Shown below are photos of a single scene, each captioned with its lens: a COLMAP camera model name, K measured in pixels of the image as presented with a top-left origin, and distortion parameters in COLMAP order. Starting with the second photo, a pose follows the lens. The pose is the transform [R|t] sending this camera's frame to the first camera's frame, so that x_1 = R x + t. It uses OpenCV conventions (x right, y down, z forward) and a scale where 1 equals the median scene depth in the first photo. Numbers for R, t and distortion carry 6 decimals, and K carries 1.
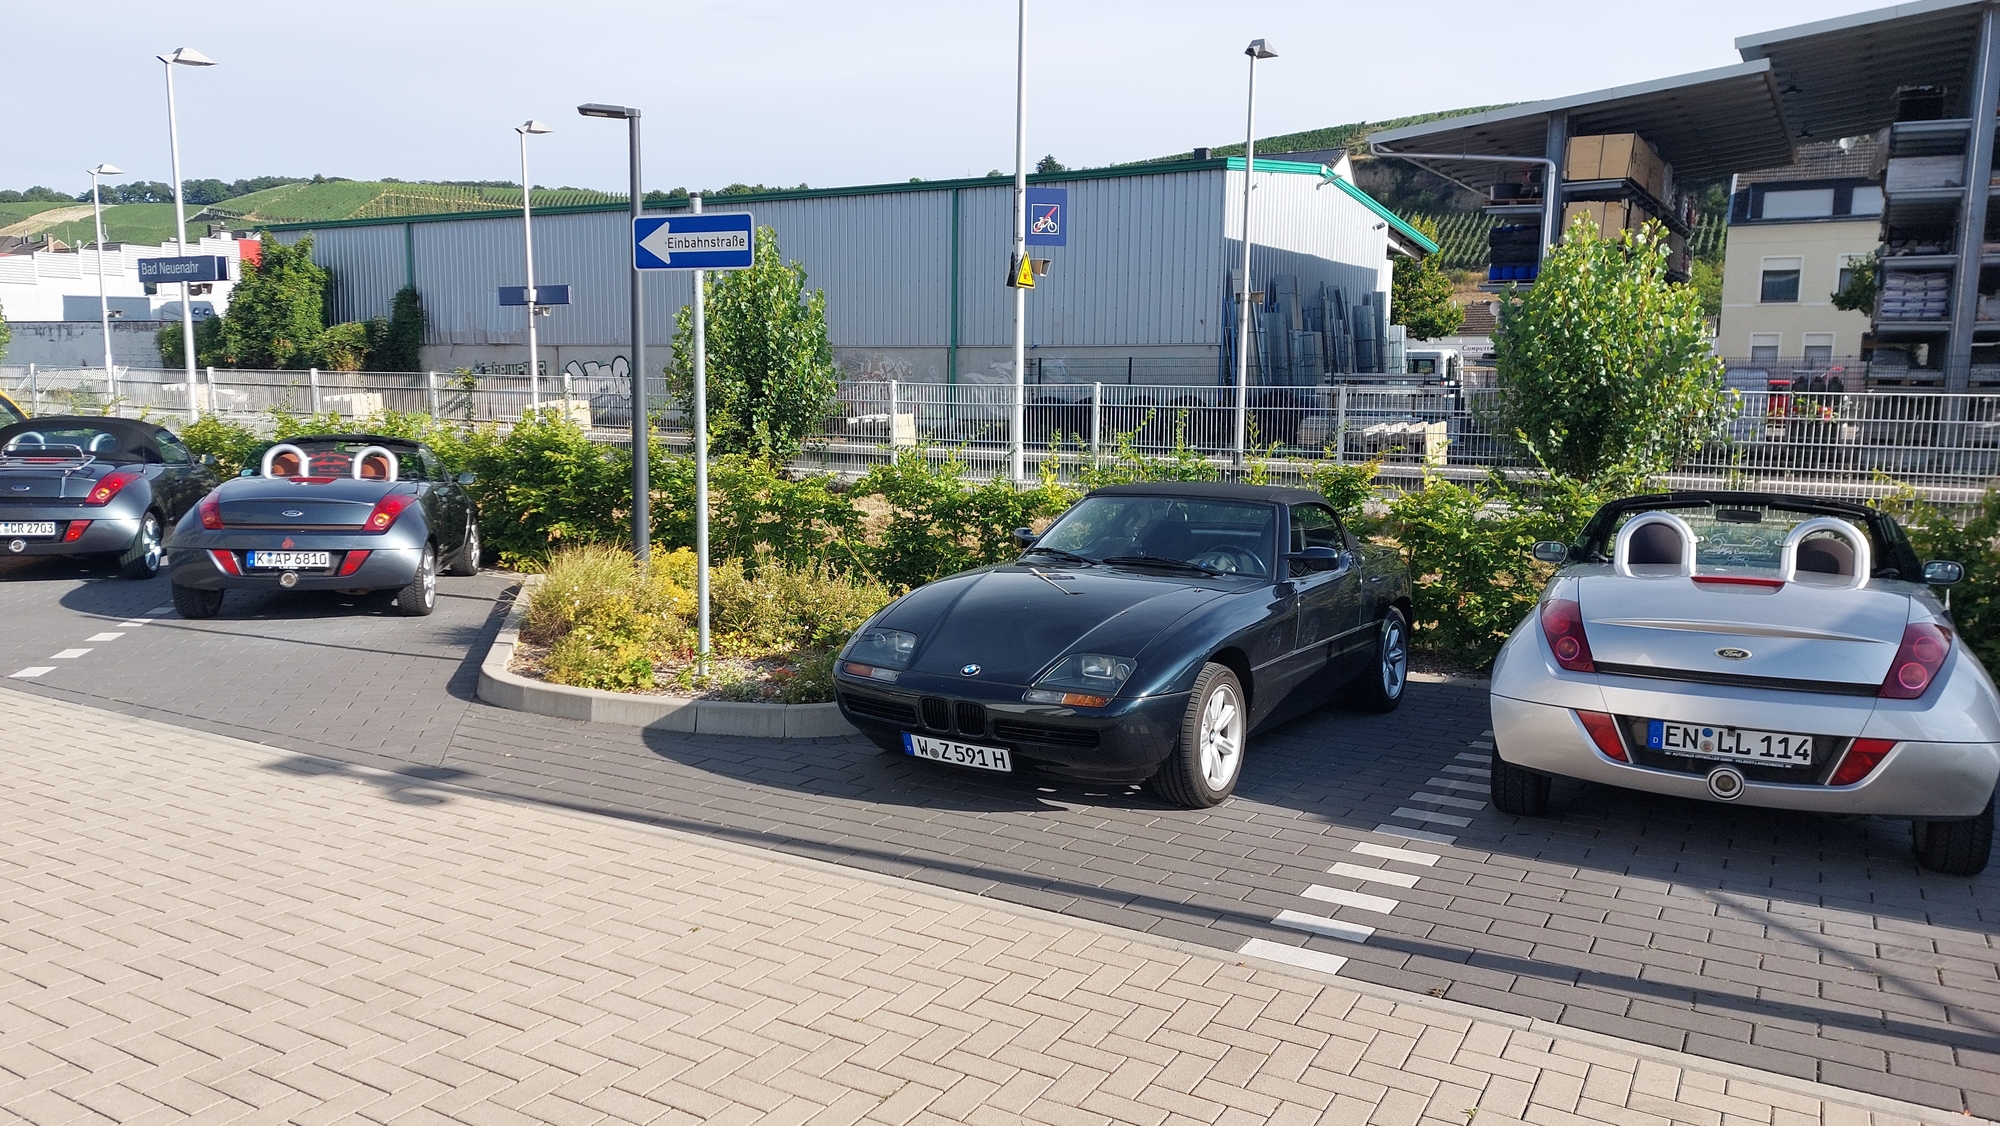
lens RADIAL K [[1409.9, 0, 965.5], [0, 1409.9, 560.7], [0, 0, 1]] dist [0.087023, -0.092733]
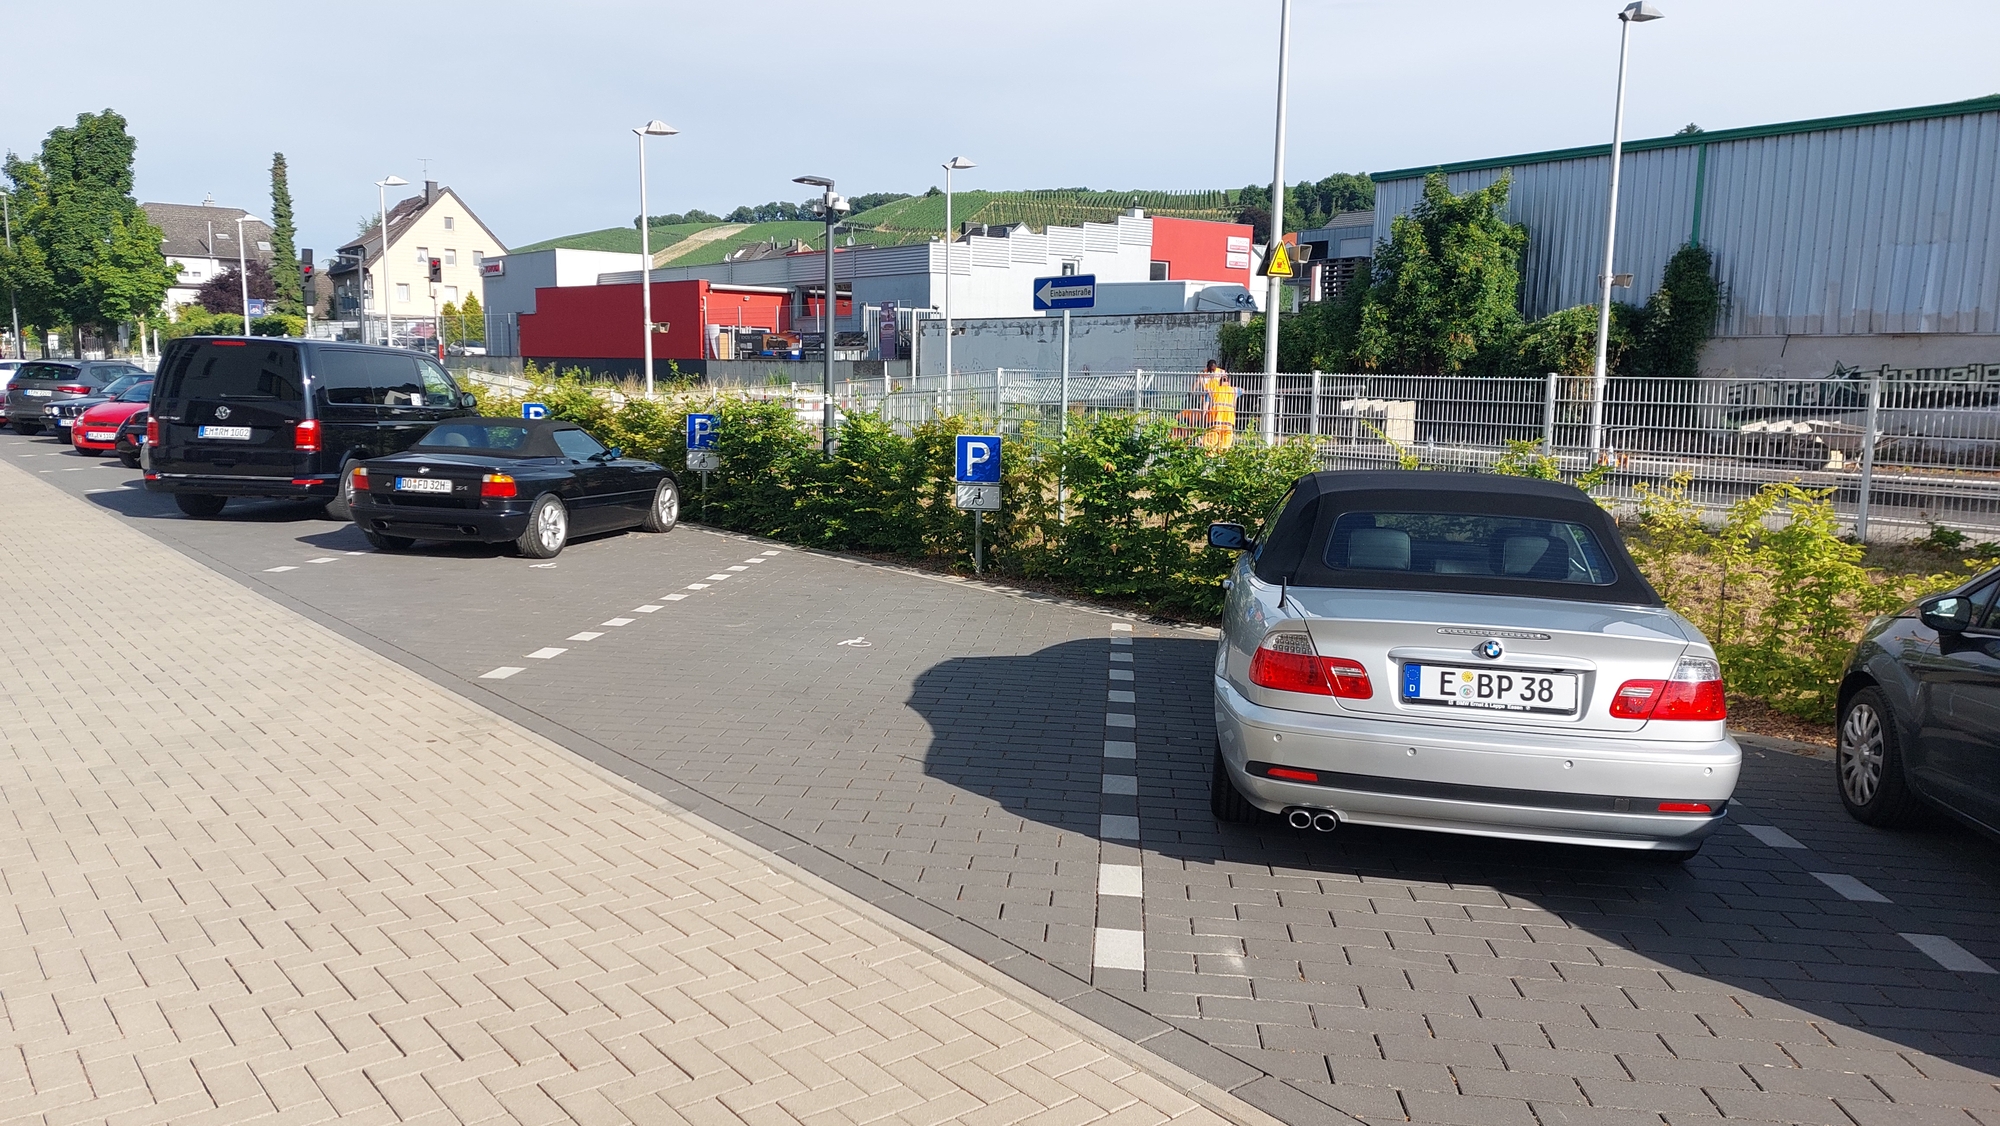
lens RADIAL K [[1409.9, 0, 965.5], [0, 1409.9, 560.7], [0, 0, 1]] dist [0.087023, -0.092733]
pose [[0.932182, 0.048077, -0.358782, -0.385835], [-0.046938, 0.998827, 0.011889, -0.038228], [0.358933, 0.005758, 0.933346, 0.250437]]
